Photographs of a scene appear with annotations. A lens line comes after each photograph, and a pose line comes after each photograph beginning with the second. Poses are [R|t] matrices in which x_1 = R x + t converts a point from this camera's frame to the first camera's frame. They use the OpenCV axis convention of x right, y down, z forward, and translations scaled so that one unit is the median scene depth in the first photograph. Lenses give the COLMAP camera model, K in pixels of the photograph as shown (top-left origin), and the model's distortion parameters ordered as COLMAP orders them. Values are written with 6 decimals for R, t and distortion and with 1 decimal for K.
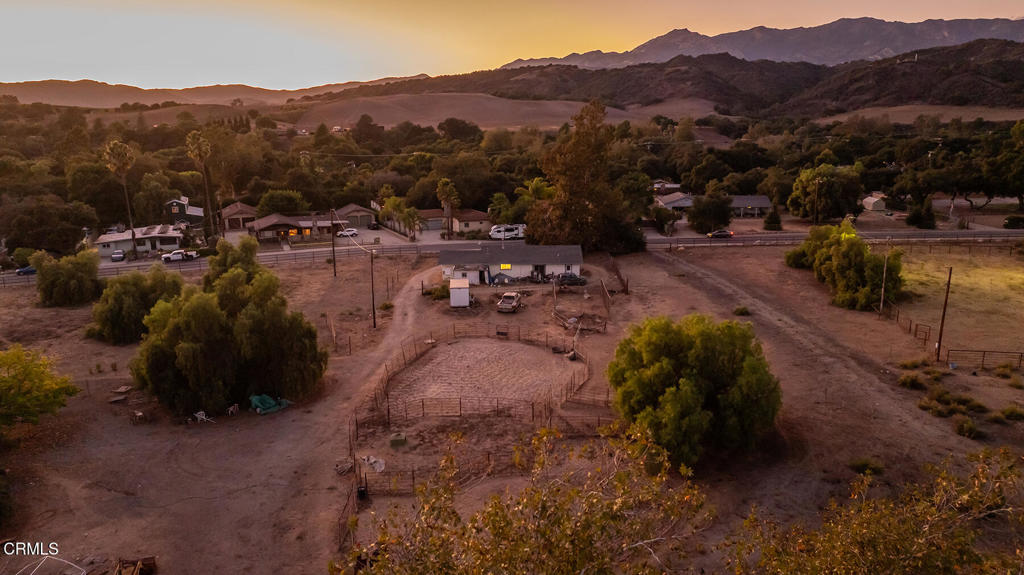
lens RADIAL K [[717.1, 0, 512.9], [0, 717.1, 287.3], [0, 0, 1]] dist [-0.035310, 0.035023]
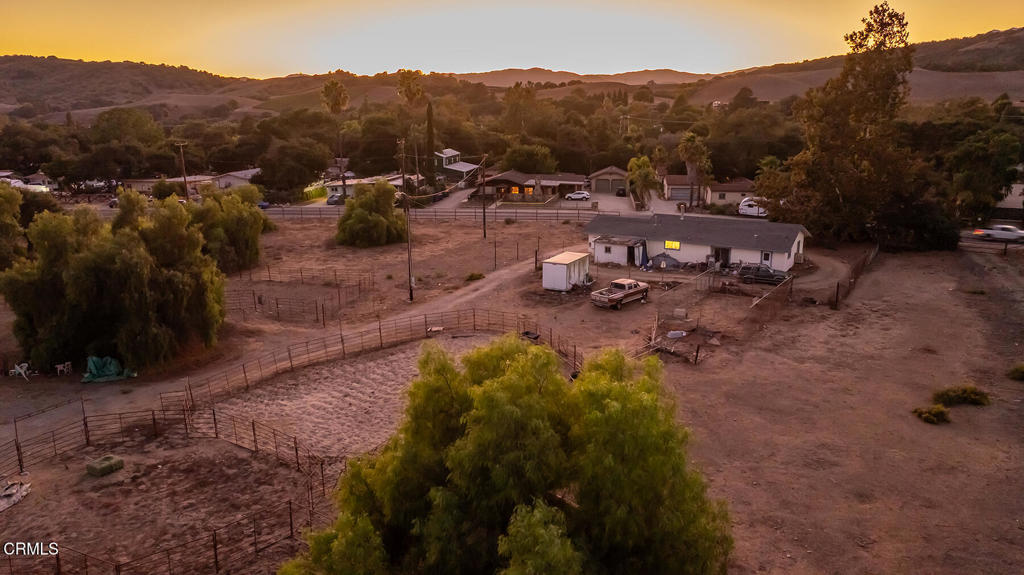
lens RADIAL K [[717.1, 0, 509.3], [0, 717.1, 285.6], [0, 0, 1]] dist [-0.035310, 0.035023]
pose [[0.844858, 0.129203, -0.519155, 0.149280], [-0.119622, 0.991453, 0.052076, -0.004923], [0.521446, 0.018106, 0.853092, 0.227851]]
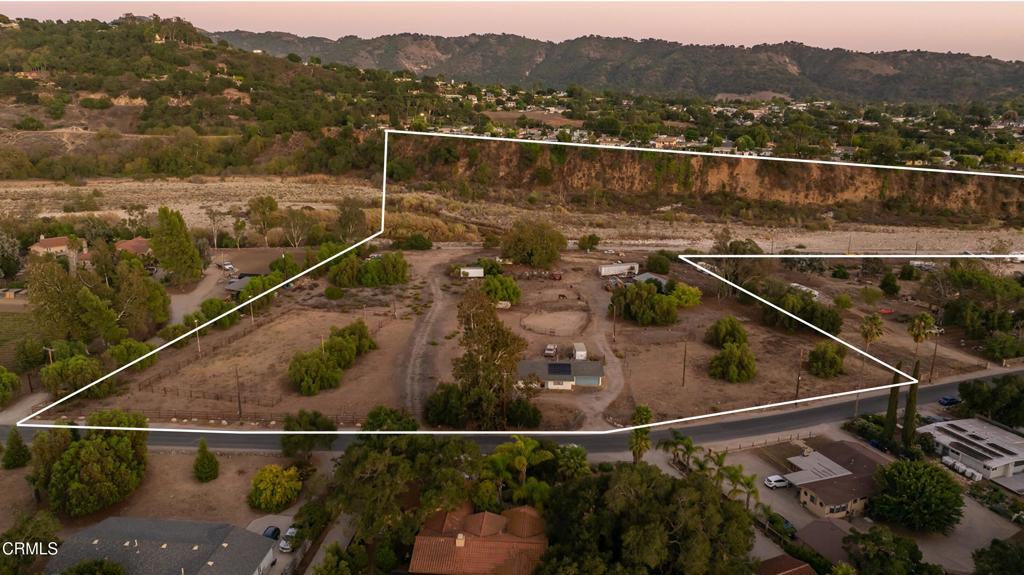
lens RADIAL K [[712.9, 0, 514.4], [0, 712.9, 286.8], [0, 0, 1]] dist [-0.015929, -0.003880]
pose [[-0.999090, -0.004603, 0.042411, 0.007546], [0.015442, 0.887714, 0.460136, -0.574820], [-0.039767, 0.460372, -0.886835, 1.517975]]
